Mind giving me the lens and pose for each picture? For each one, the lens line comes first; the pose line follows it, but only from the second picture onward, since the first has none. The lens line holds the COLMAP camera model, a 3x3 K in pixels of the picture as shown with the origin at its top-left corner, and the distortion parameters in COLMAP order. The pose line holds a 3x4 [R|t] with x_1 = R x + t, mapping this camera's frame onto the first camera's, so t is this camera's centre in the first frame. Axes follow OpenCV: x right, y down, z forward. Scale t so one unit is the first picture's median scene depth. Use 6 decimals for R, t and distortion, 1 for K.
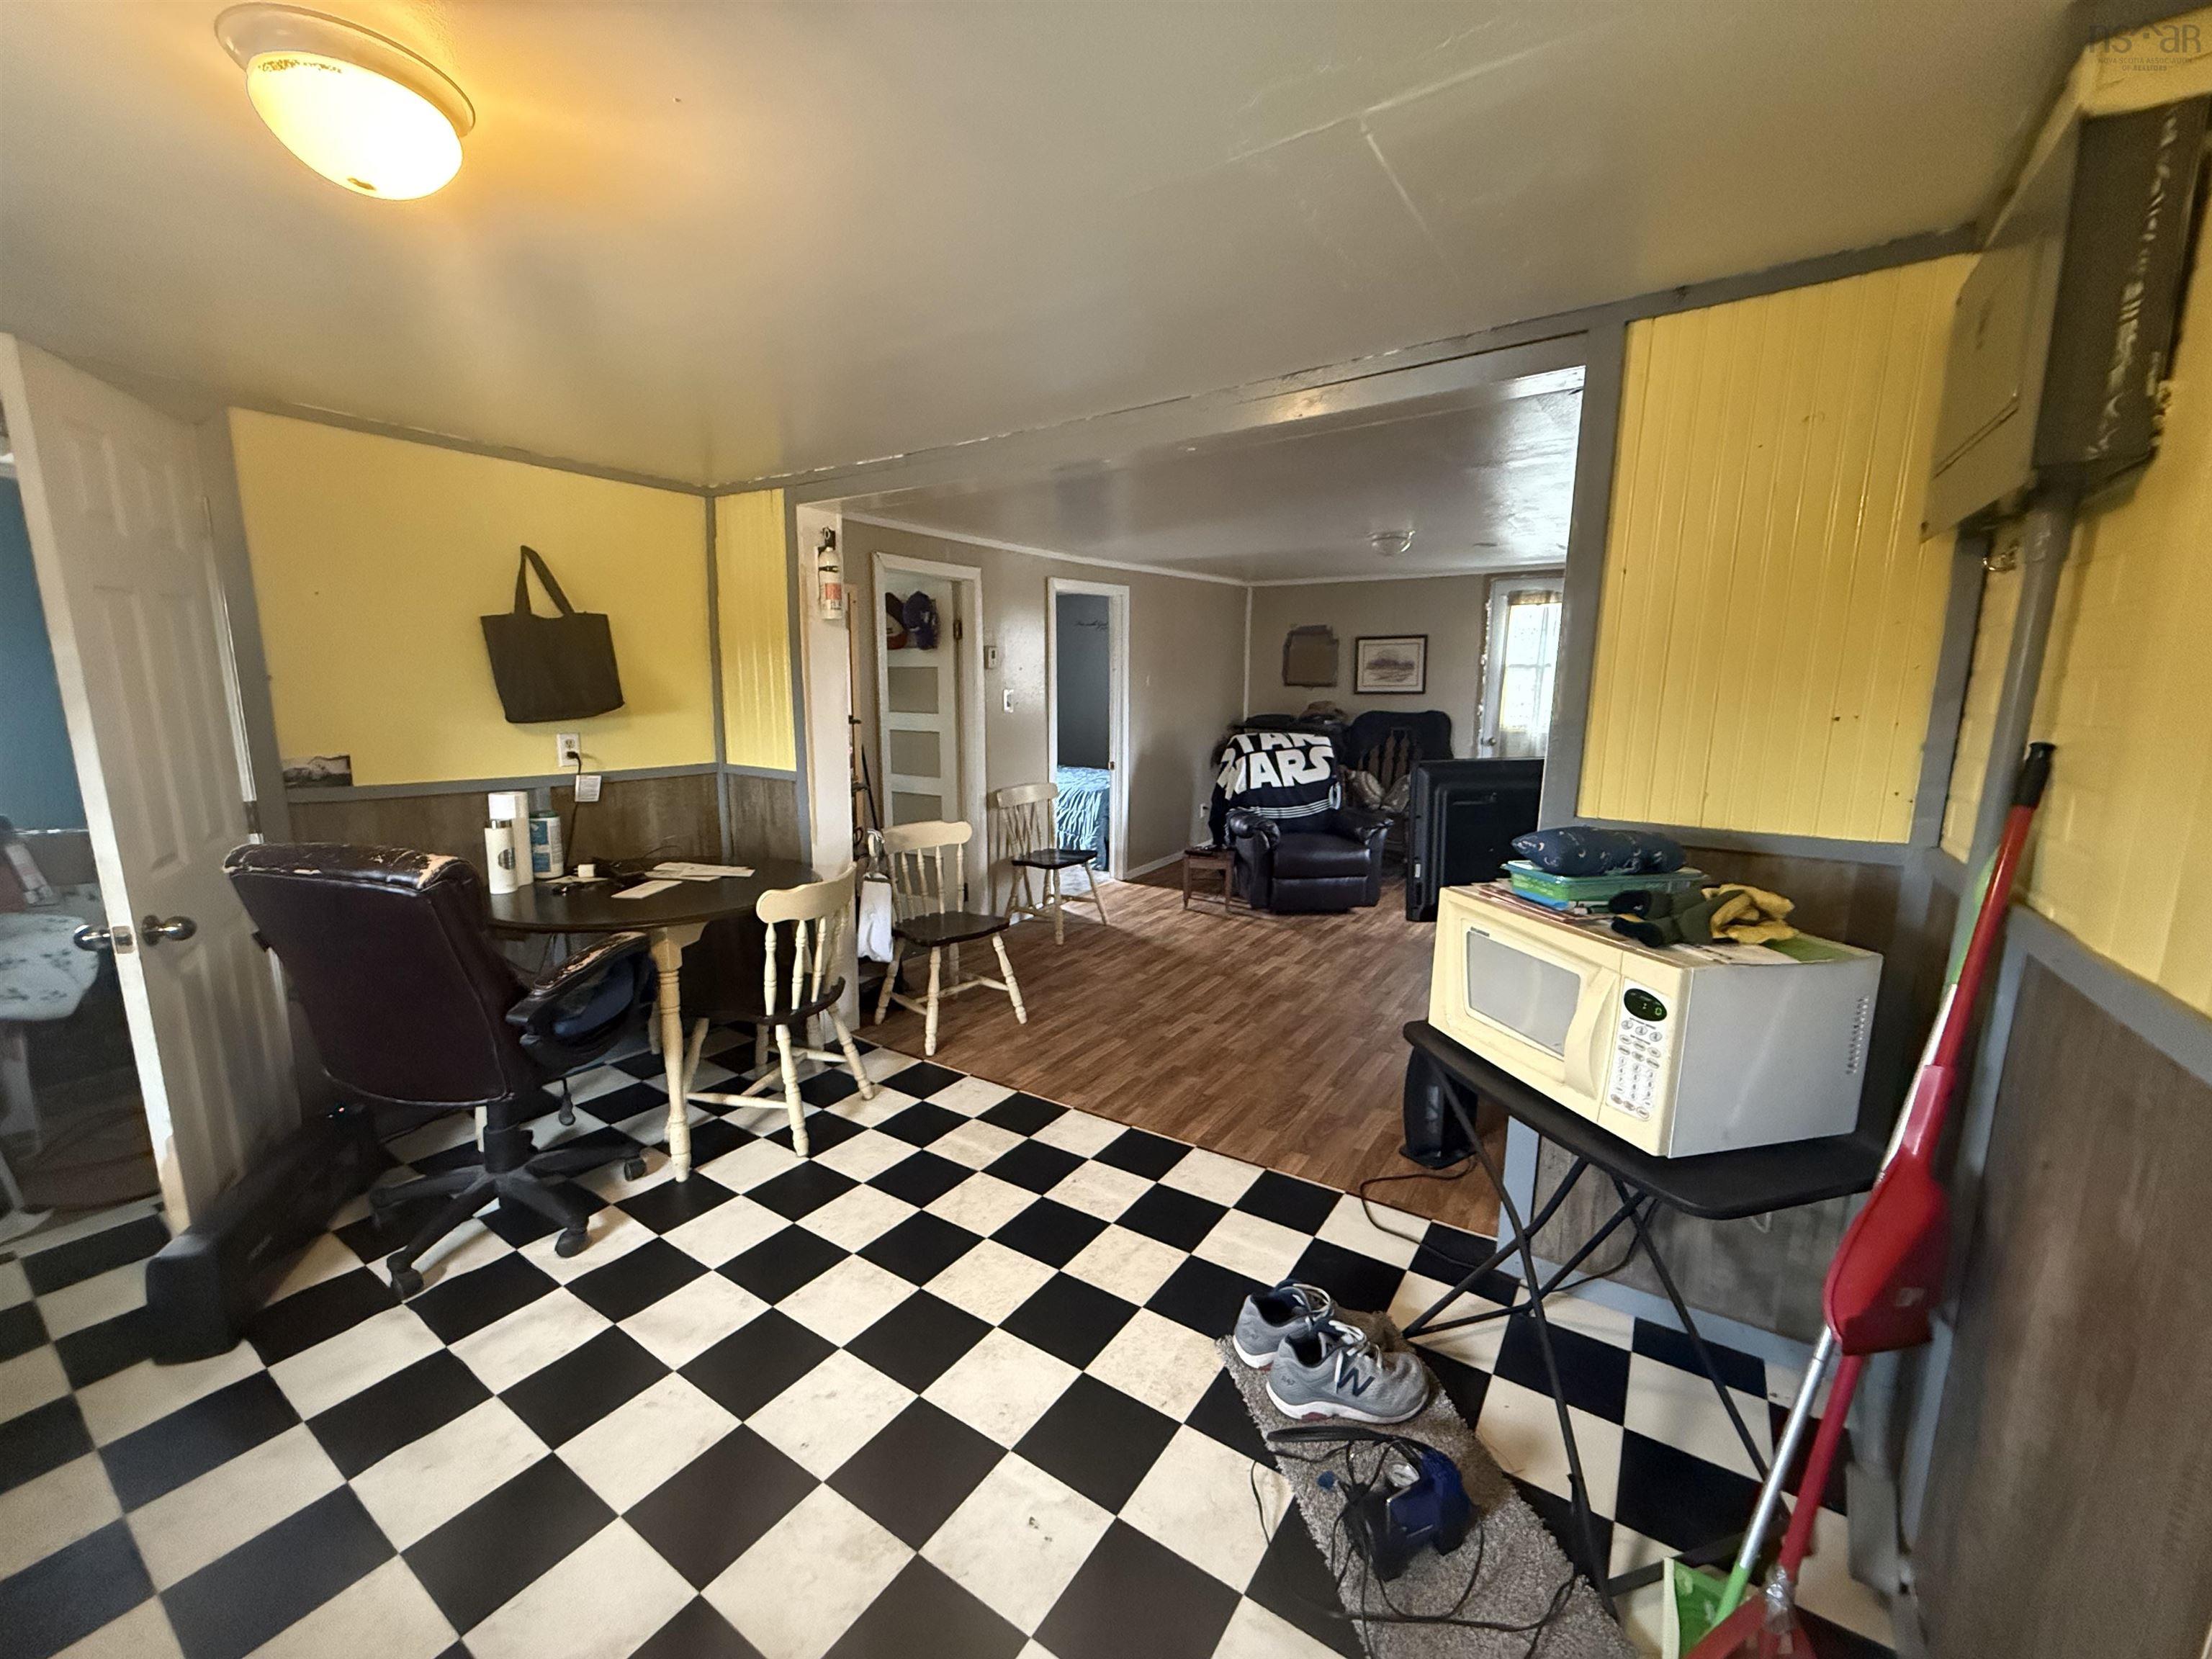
lens RADIAL K [[880.5, 0, 1099.0], [0, 880.5, 829.8], [0, 0, 1]] dist [0.000248, -0.000269]
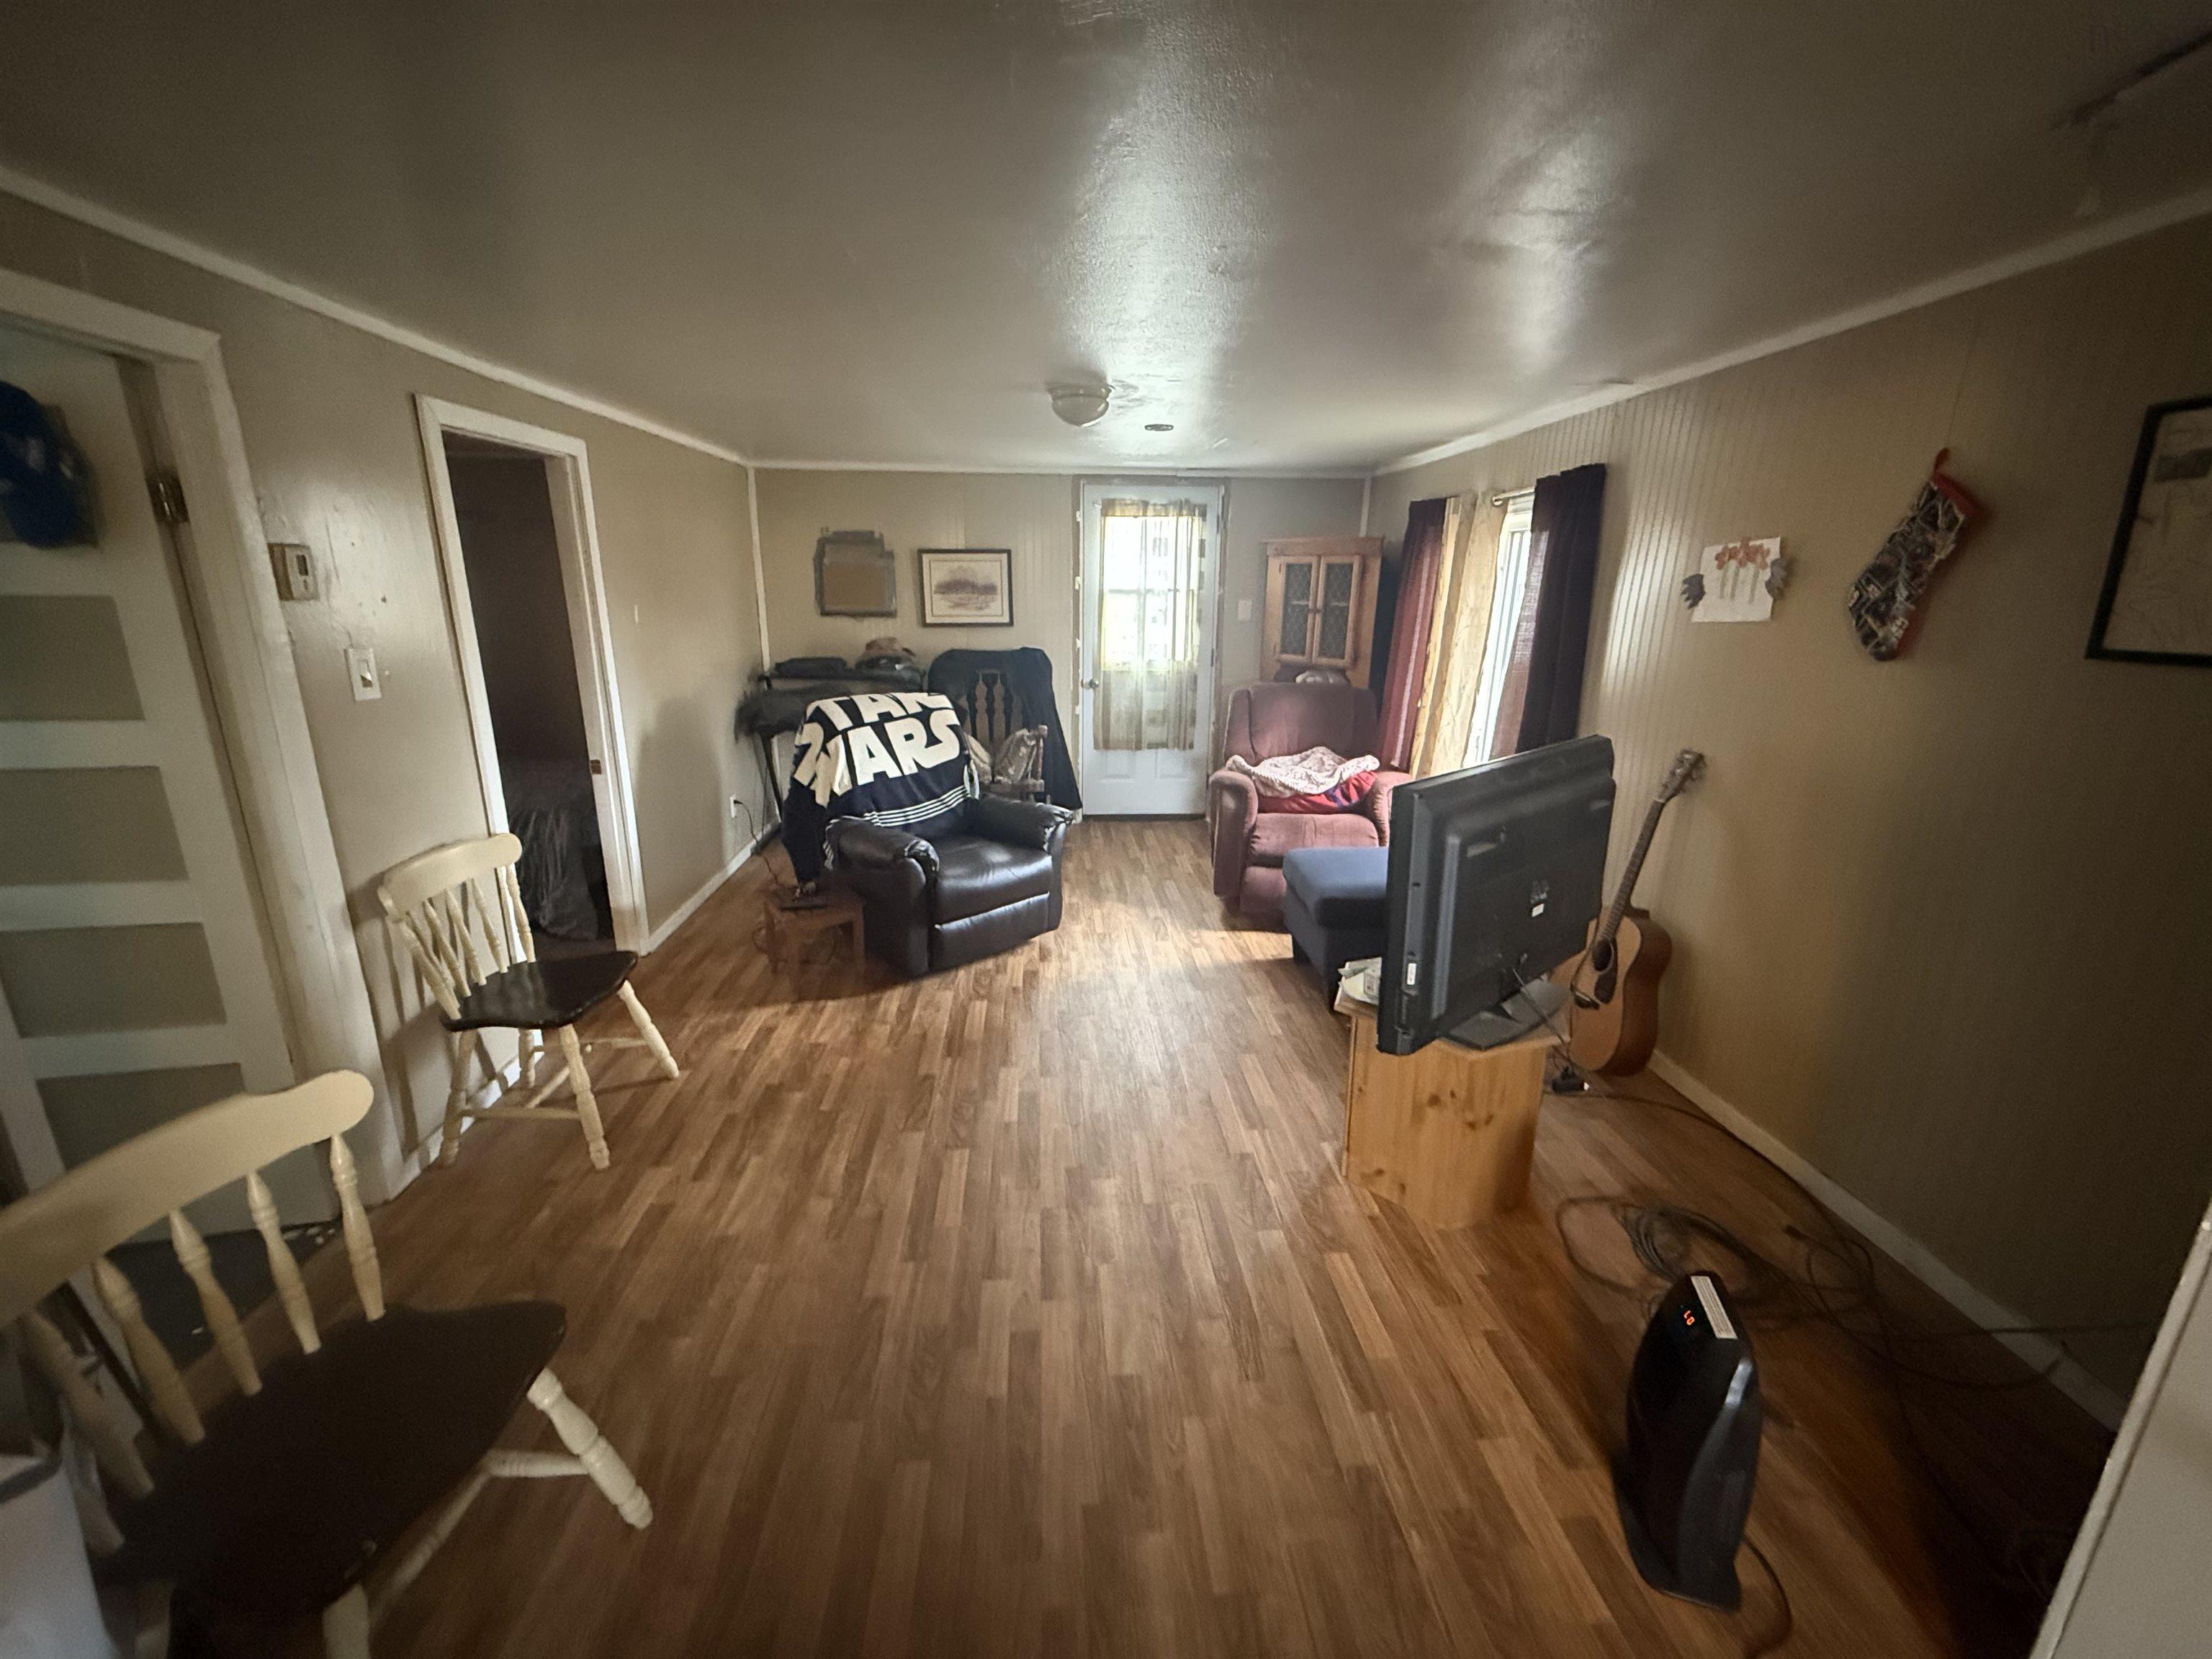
lens RADIAL K [[880.5, 0, 1101.2], [0, 880.5, 828.3], [0, 0, 1]] dist [0.000248, -0.000269]
pose [[0.794632, -0.151263, 0.587945, -0.070380], [0.095996, 0.987585, 0.124338, -0.077919], [-0.599454, -0.042362, 0.799287, 0.371432]]
